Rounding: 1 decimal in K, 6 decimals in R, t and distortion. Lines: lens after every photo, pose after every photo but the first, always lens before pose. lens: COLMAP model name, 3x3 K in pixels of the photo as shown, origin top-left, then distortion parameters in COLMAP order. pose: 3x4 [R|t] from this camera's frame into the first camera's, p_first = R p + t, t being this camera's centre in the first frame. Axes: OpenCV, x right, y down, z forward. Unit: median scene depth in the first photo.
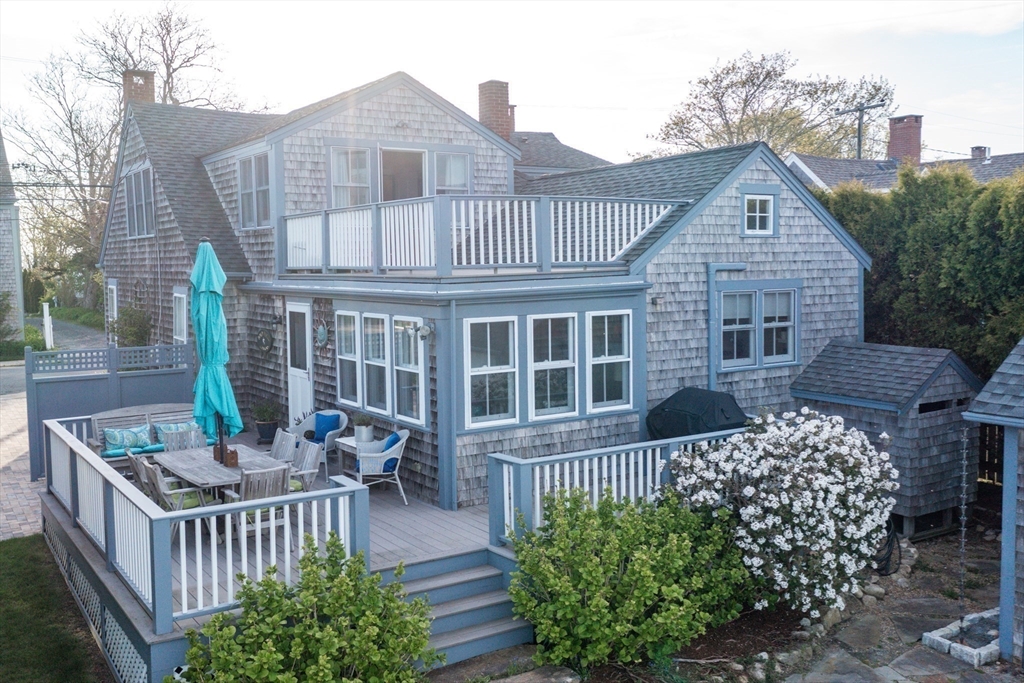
lens RADIAL K [[978.1, 0, 512.0], [0, 978.1, 341.5], [0, 0, 1]] dist [0.001998, -0.022868]
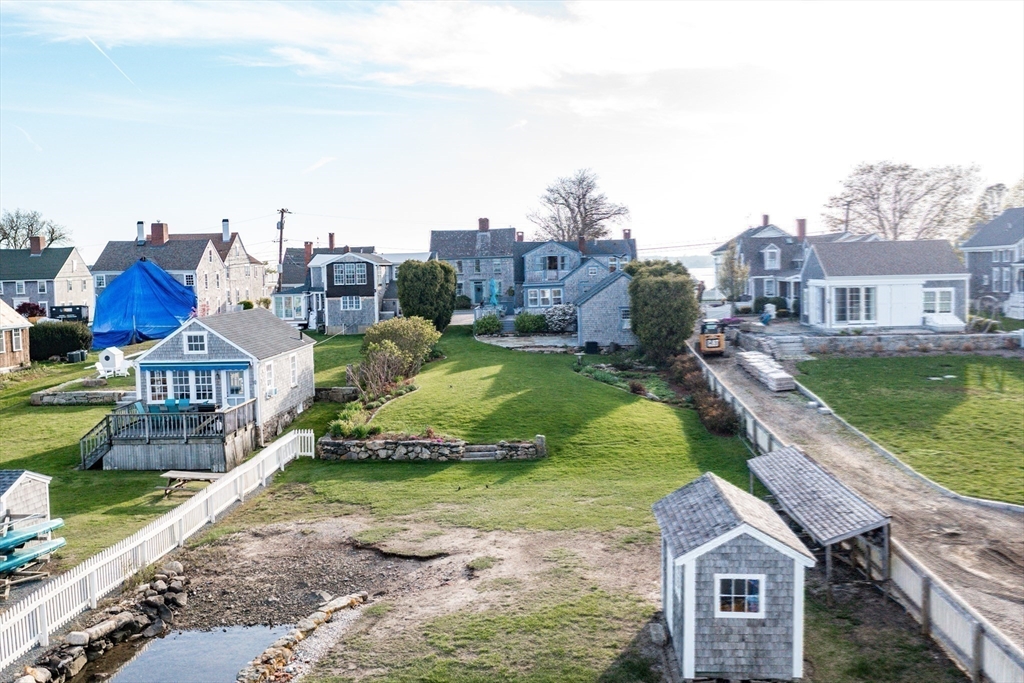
lens RADIAL K [[1007.6, 0, 512.0], [0, 1007.6, 341.5], [0, 0, 1]] dist [0.002262, -0.002502]
pose [[0.821349, 0.033555, -0.569439, 2.692769], [-0.033631, 0.999380, 0.010382, 0.187868], [0.569434, 0.010623, 0.821968, -3.329311]]
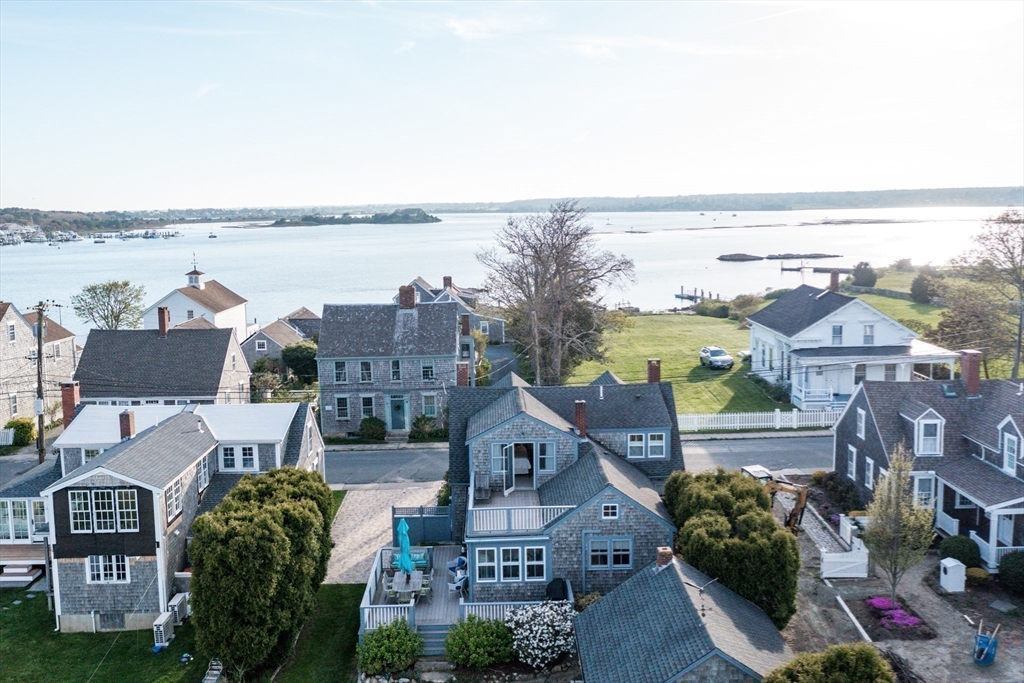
lens RADIAL K [[978.1, 0, 512.0], [0, 978.1, 341.5], [0, 0, 1]] dist [0.001998, -0.022868]
pose [[0.848202, 0.074318, -0.524433, 1.201903], [-0.039522, 0.996228, 0.077256, -0.679395], [0.528196, -0.044802, 0.847940, -1.143020]]
